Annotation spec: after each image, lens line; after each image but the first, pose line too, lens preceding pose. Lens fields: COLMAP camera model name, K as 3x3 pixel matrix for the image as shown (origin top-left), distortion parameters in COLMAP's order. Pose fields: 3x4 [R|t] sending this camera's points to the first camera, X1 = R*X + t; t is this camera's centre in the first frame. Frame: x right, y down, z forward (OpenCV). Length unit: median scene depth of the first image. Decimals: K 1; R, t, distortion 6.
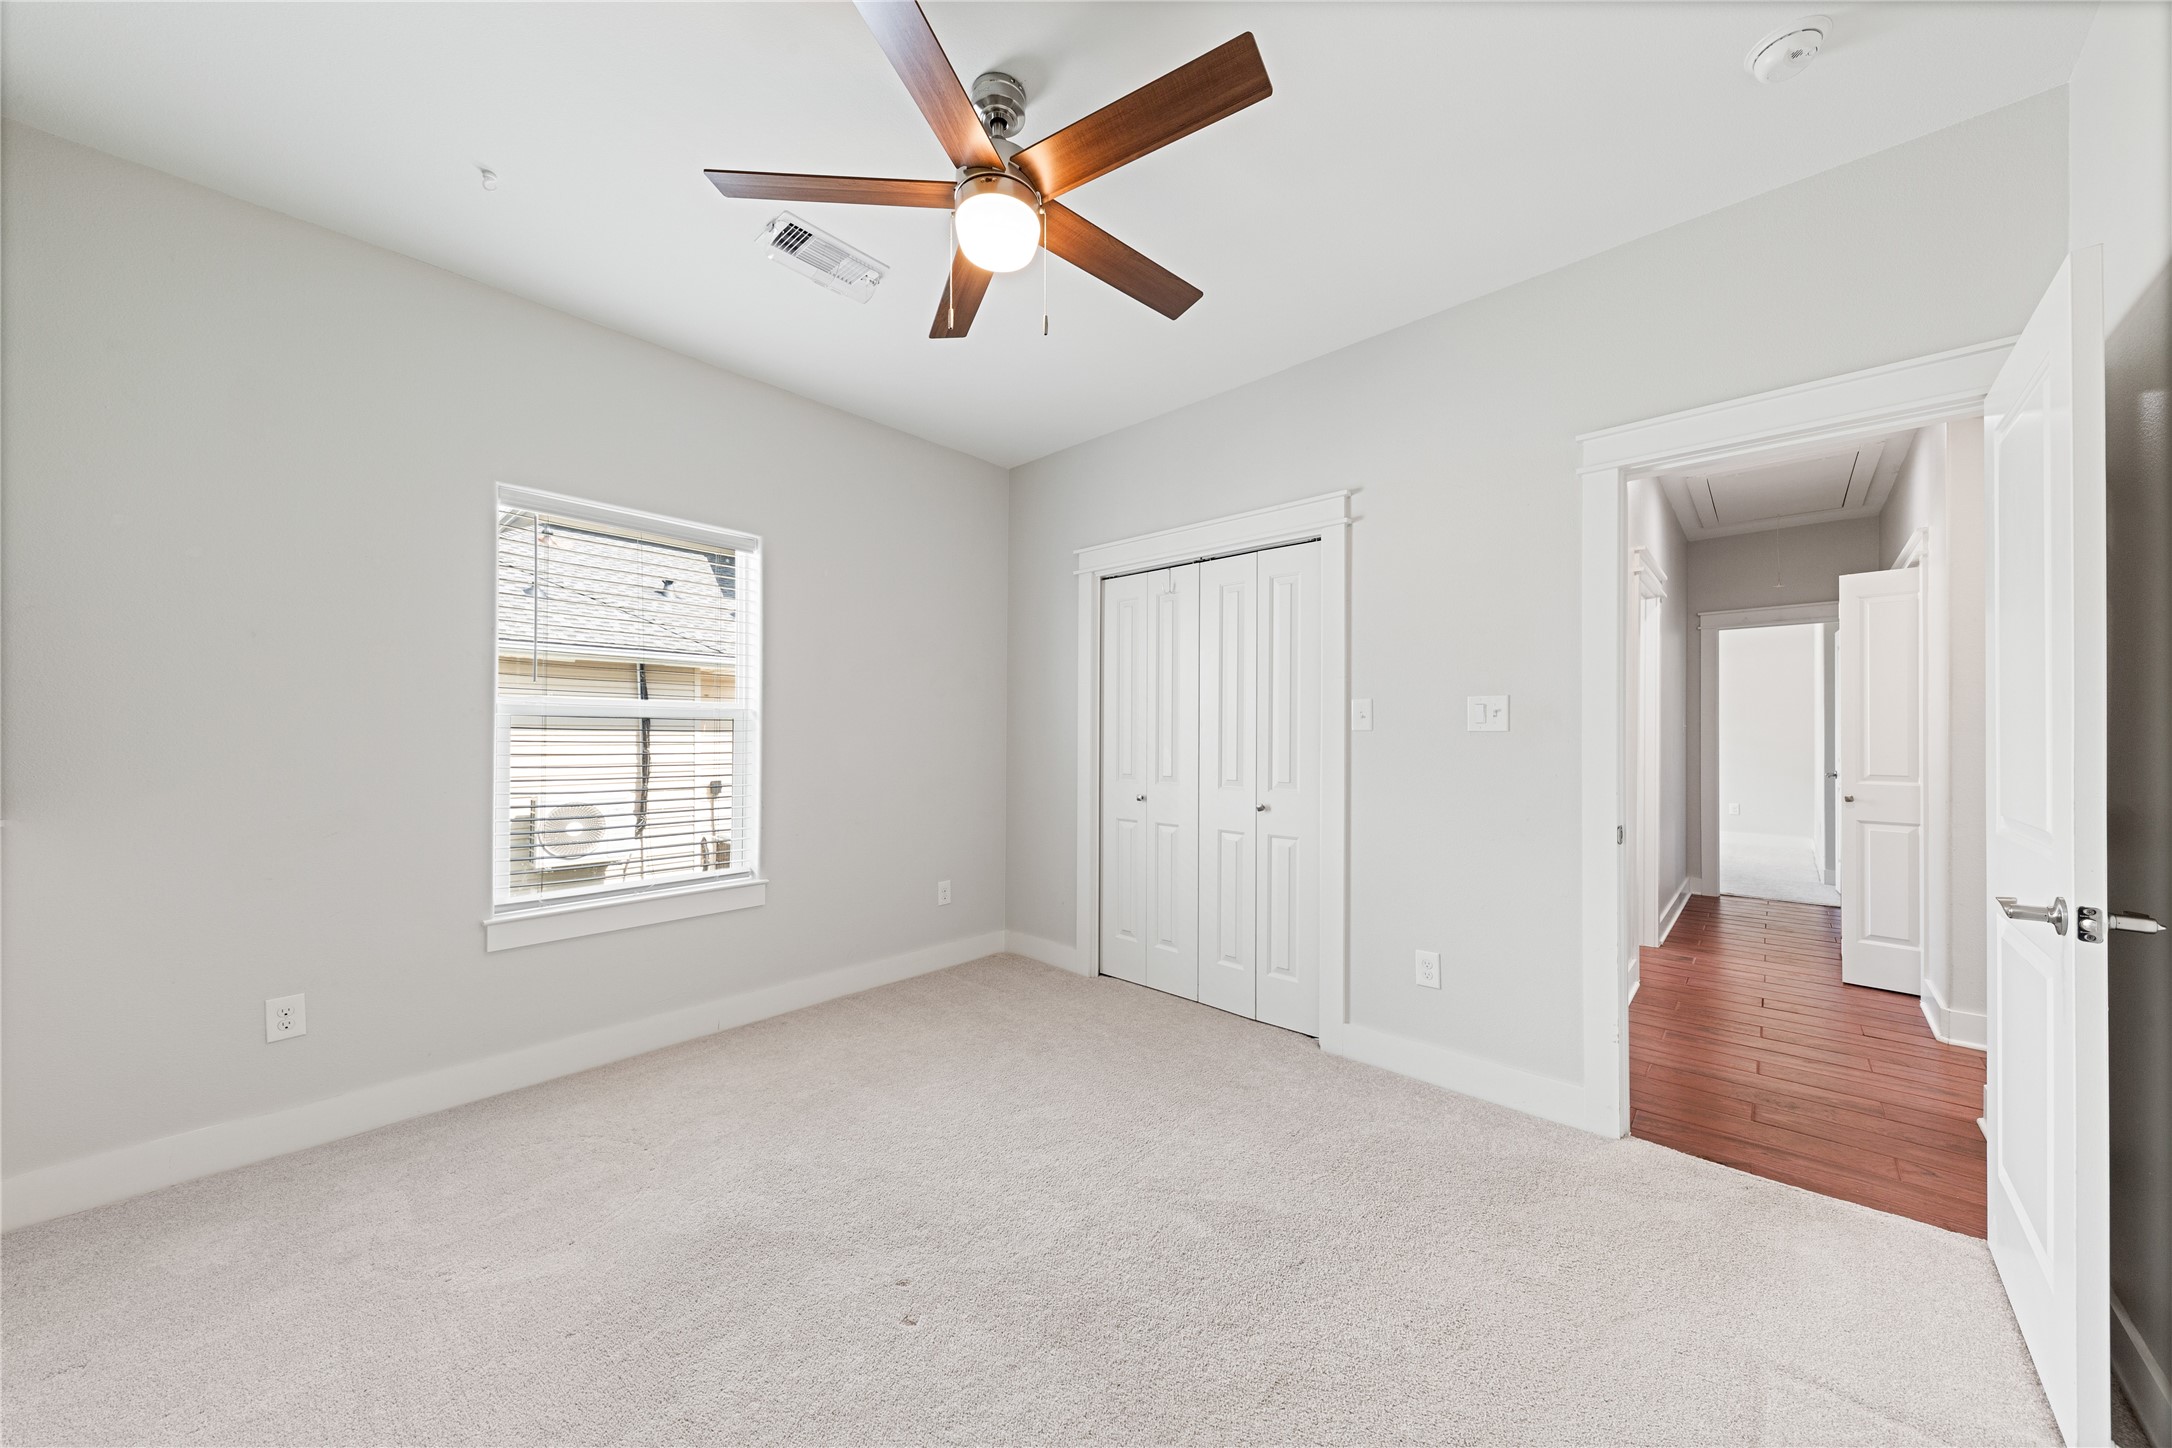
lens RADIAL K [[746.3, 0, 1080.9], [0, 746.3, 734.7], [0, 0, 1]] dist [0.000001, -0.000012]
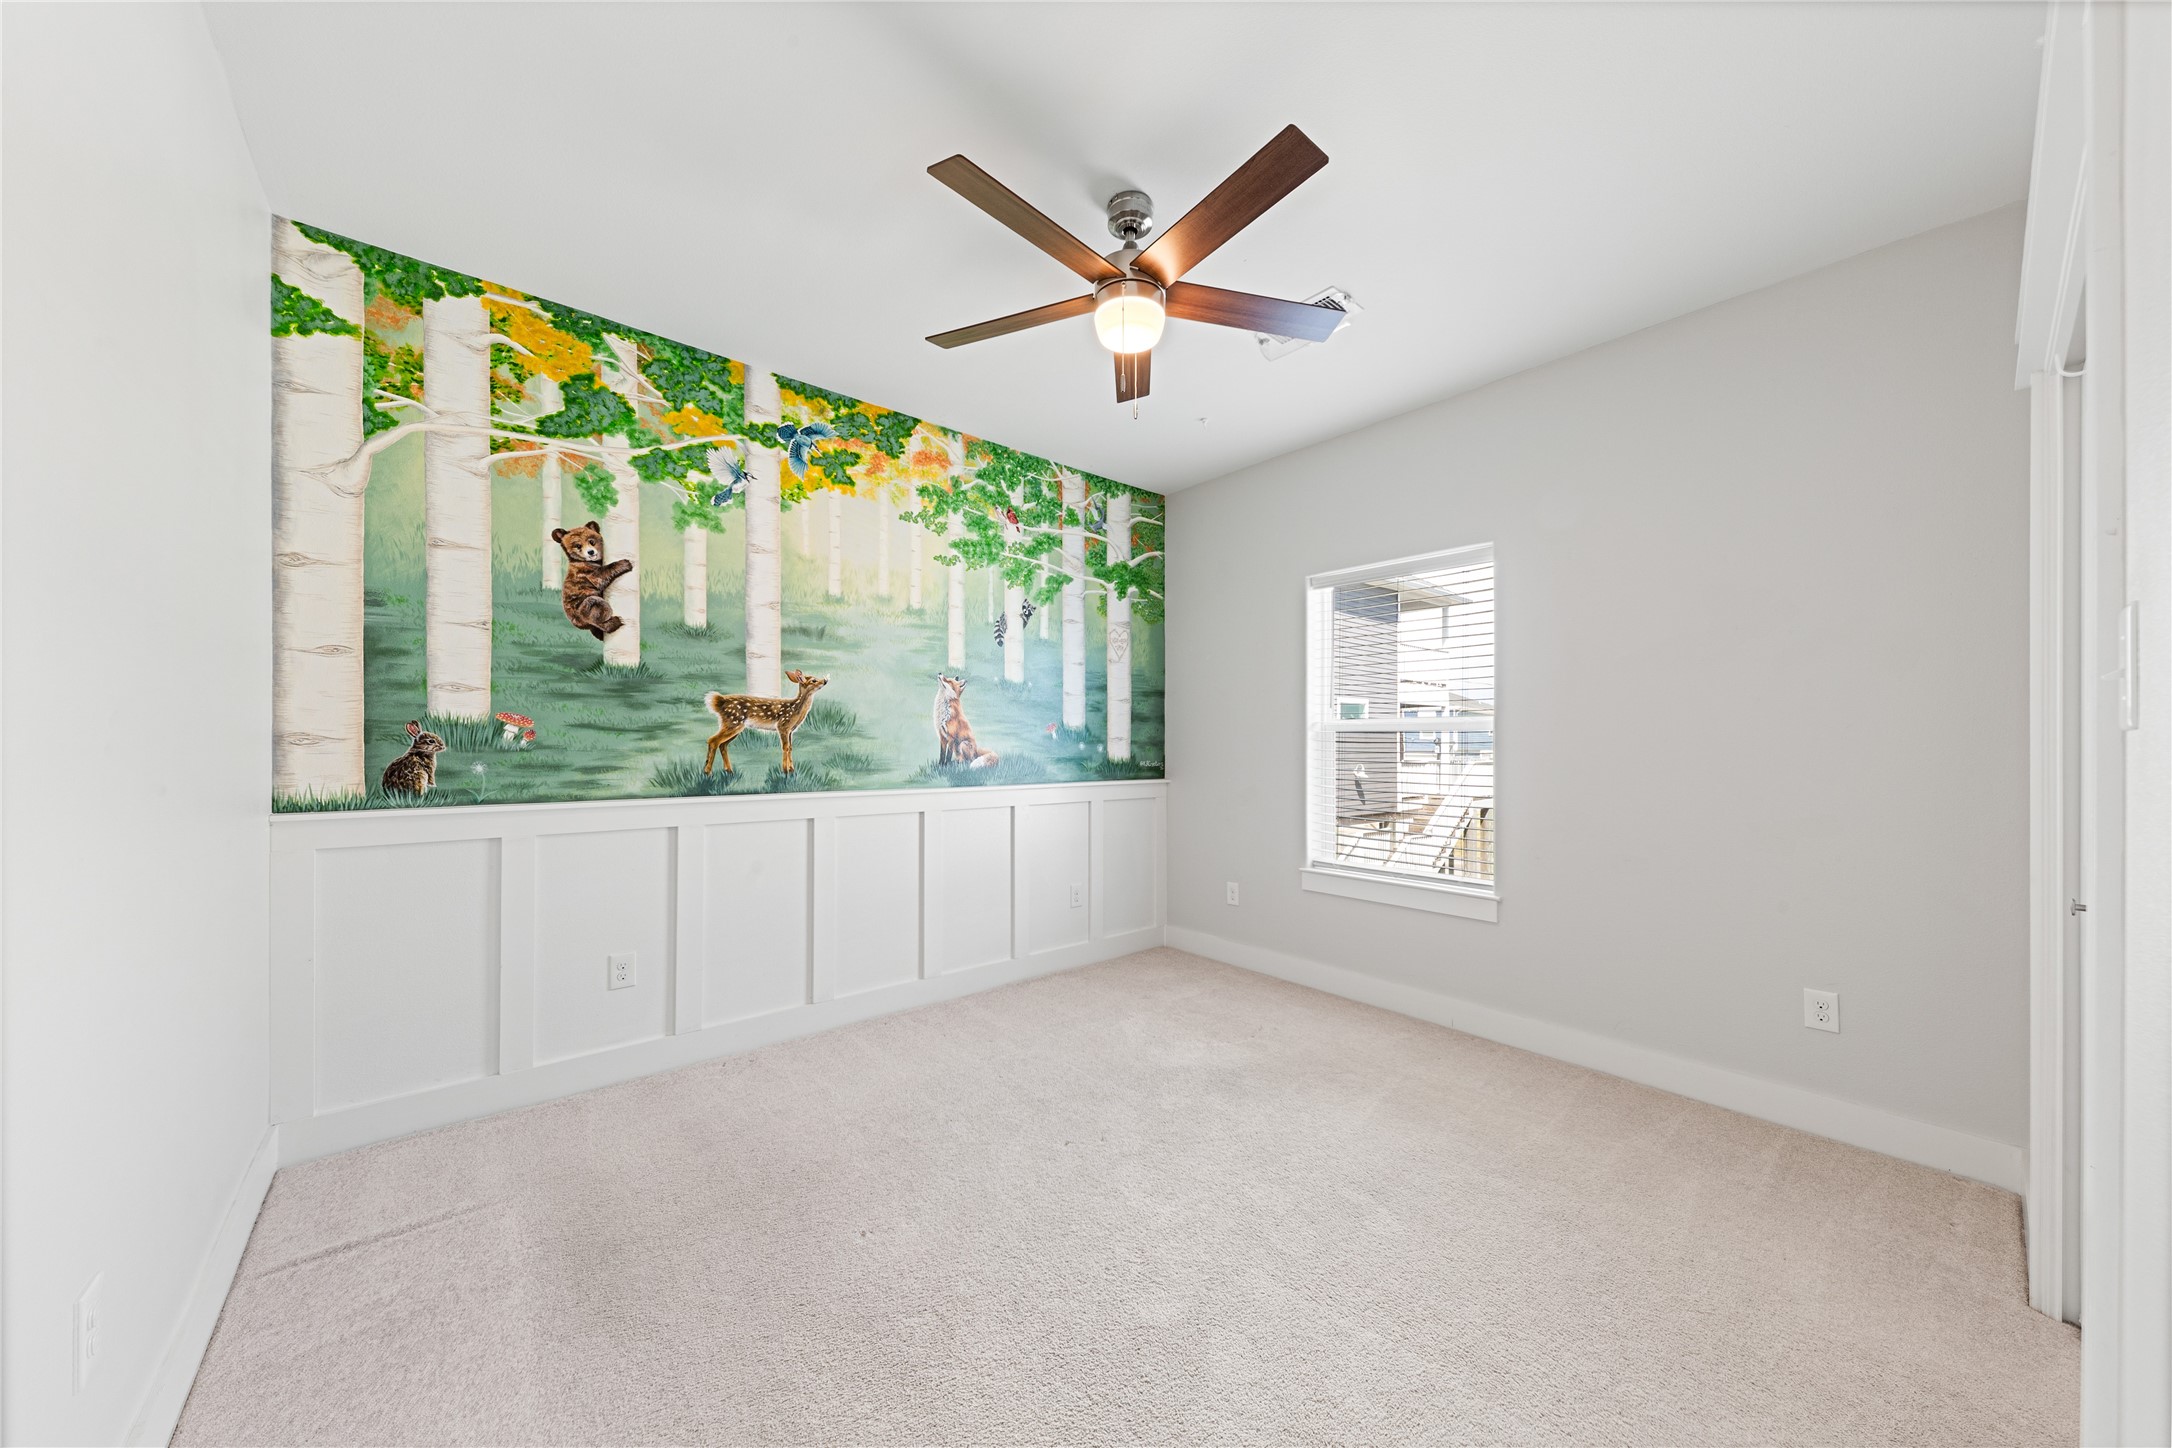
lens RADIAL K [[746.3, 0, 1080.9], [0, 746.3, 734.7], [0, 0, 1]] dist [0.000001, -0.000012]
pose [[-0.125591, -0.006136, -0.992063, 0.665833], [0.001867, 0.999978, -0.006421, -0.011954], [0.992080, -0.002659, -0.125576, 0.646978]]
